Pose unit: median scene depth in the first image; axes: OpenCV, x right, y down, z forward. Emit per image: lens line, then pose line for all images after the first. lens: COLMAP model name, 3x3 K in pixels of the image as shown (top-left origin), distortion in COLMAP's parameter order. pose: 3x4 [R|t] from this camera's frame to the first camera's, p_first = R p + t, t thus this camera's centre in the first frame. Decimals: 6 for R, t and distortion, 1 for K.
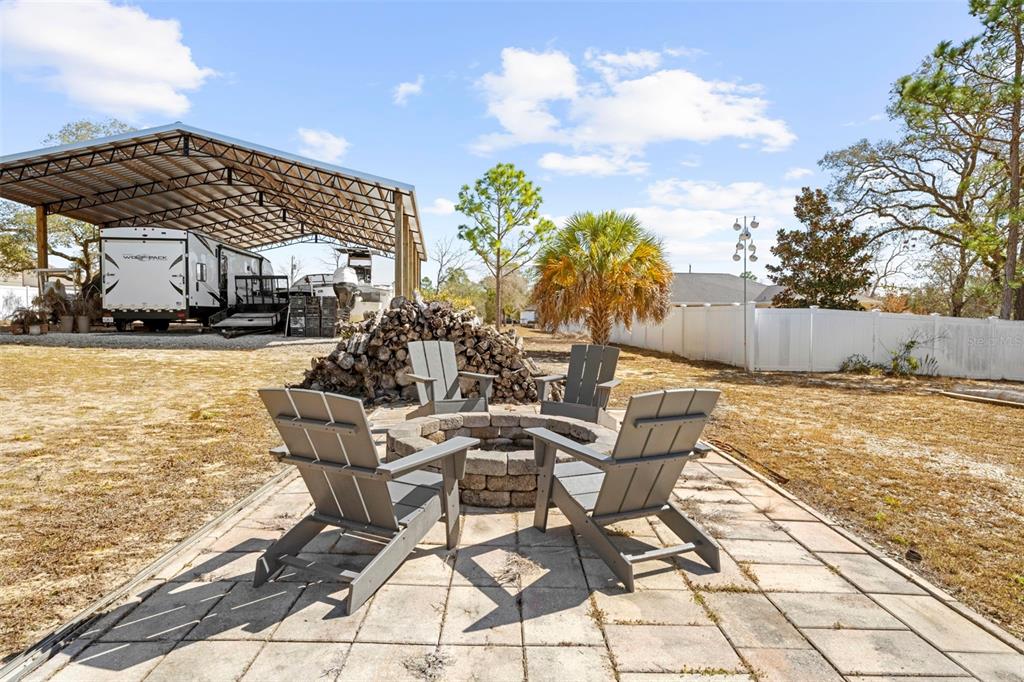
lens RADIAL K [[586.2, 0, 512.0], [0, 586.2, 341.0], [0, 0, 1]] dist [-0.006113, -0.000694]
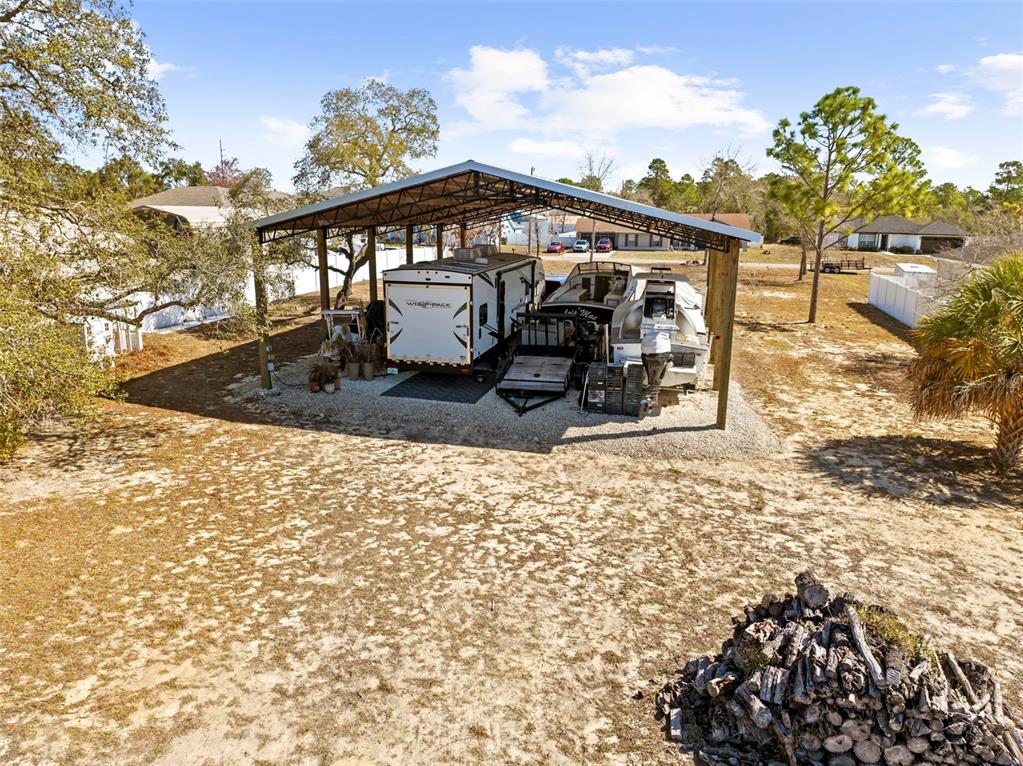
lens RADIAL K [[714.0, 0, 511.5], [0, 714.0, 383.0], [0, 0, 1]] dist [-0.025907, -0.005962]
pose [[0.934324, 0.088525, -0.345256, -0.128289], [-0.016811, 0.978532, 0.205406, -0.246440], [0.356028, -0.186112, 0.915755, 0.039400]]
